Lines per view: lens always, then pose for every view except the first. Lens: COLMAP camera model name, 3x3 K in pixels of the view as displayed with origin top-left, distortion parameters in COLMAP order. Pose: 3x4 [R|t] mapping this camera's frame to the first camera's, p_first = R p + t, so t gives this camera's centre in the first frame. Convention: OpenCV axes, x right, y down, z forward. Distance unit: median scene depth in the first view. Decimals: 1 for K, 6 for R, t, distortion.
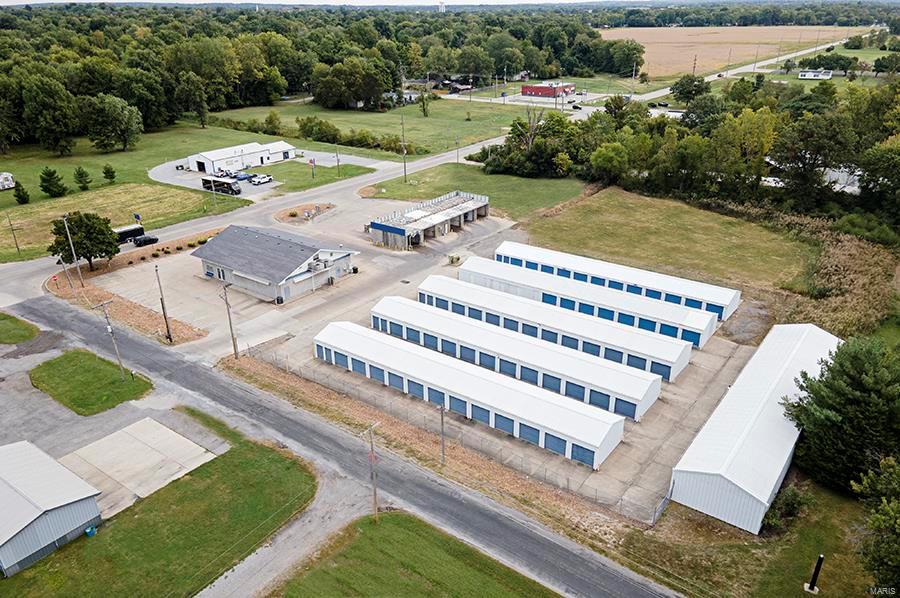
lens RADIAL K [[663.1, 0, 463.4], [0, 663.1, 302.1], [0, 0, 1]] dist [0.045585, 0.000749]
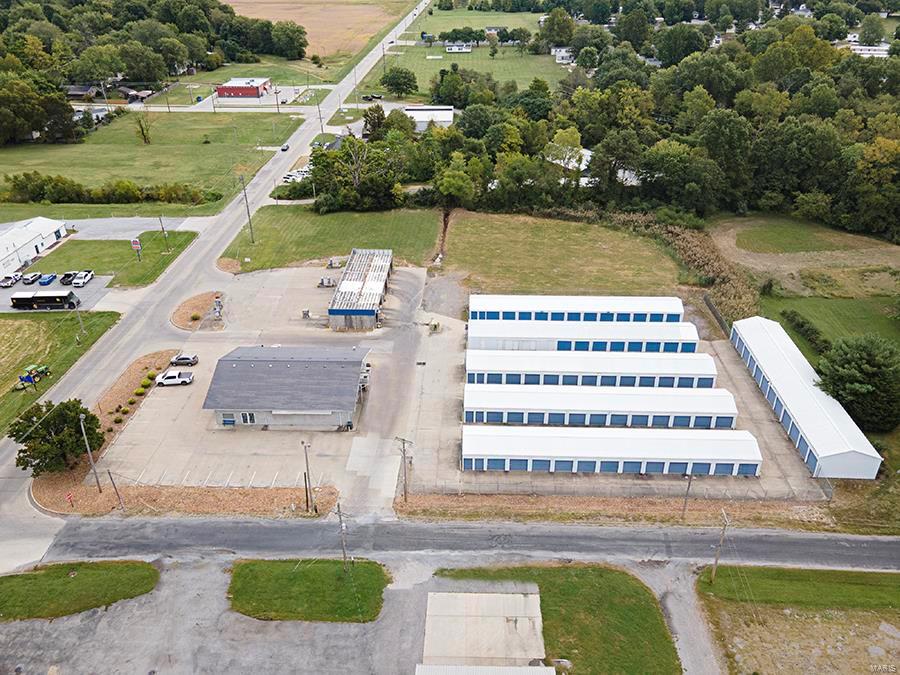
lens RADIAL K [[667.4, 0, 459.8], [0, 667.4, 336.3], [0, 0, 1]] dist [0.019616, 0.036203]
pose [[0.830466, -0.285676, 0.478242, -0.585337], [0.230057, 0.957746, 0.172614, -0.266102], [-0.507347, -0.033327, 0.861097, 0.080990]]
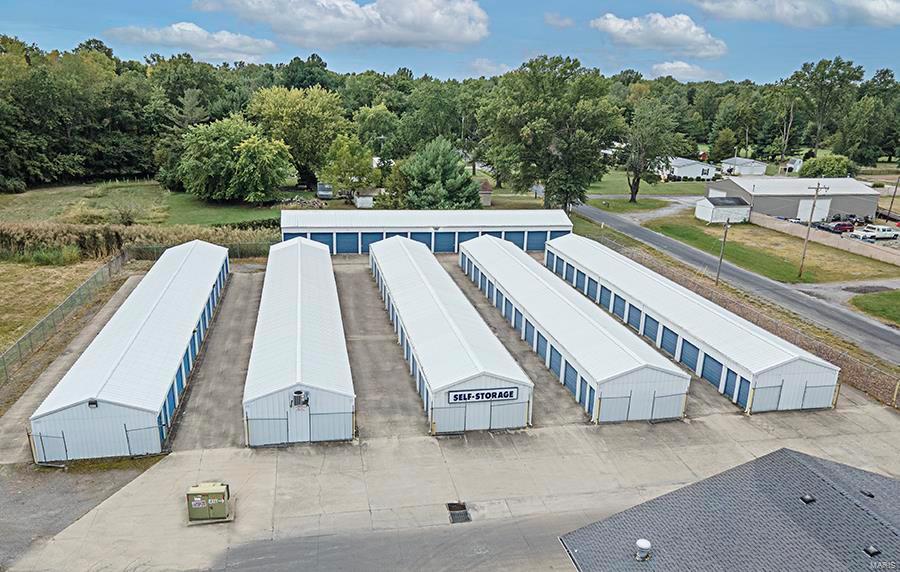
lens RADIAL K [[718.0, 0, 449.7], [0, 718.0, 314.1], [0, 0, 1]] dist [0.029376, 0.011853]
pose [[-0.741374, -0.217809, 0.634763, -0.299100], [0.244703, 0.793005, 0.557910, -0.311303], [-0.624888, 0.568948, -0.534615, 1.254291]]
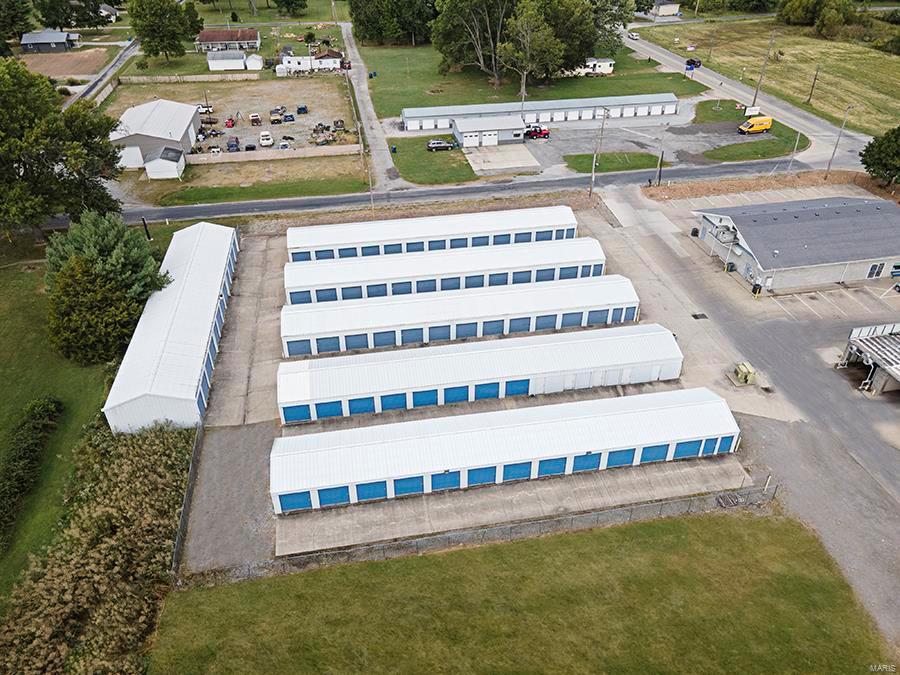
lens RADIAL K [[641.6, 0, 454.6], [0, 641.6, 325.6], [0, 0, 1]] dist [0.034816, 0.008242]
pose [[-0.689653, 0.417913, -0.591378, 0.559816], [-0.278883, 0.600386, 0.749507, -0.520647], [0.668284, 0.681825, -0.297509, 1.158589]]
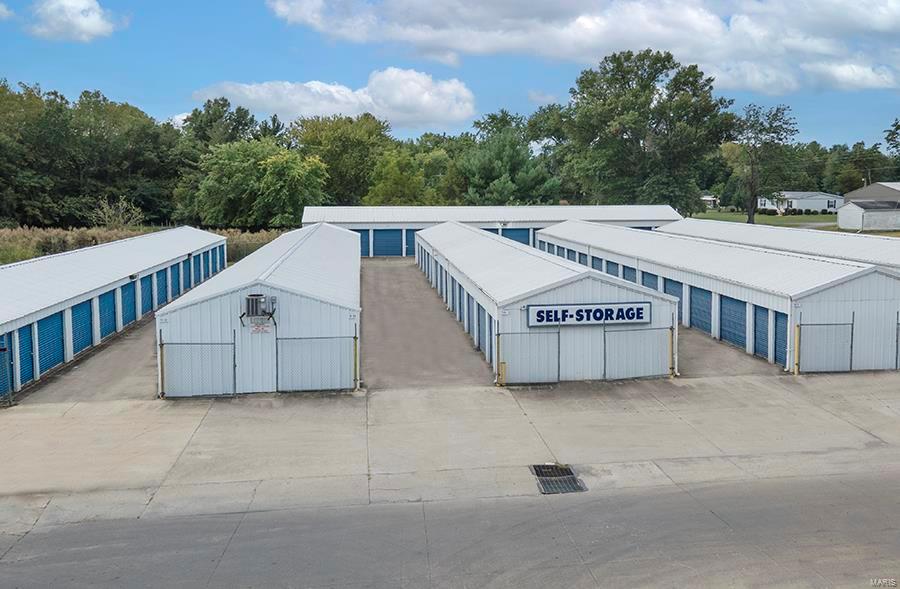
lens RADIAL K [[793.0, 0, 471.0], [0, 793.0, 271.9], [0, 0, 1]] dist [0.012042, 0.075185]
pose [[-0.700815, -0.066982, 0.710192, -0.211265], [0.294399, 0.879683, 0.373479, -0.150933], [-0.649760, 0.470819, -0.596776, 1.216974]]
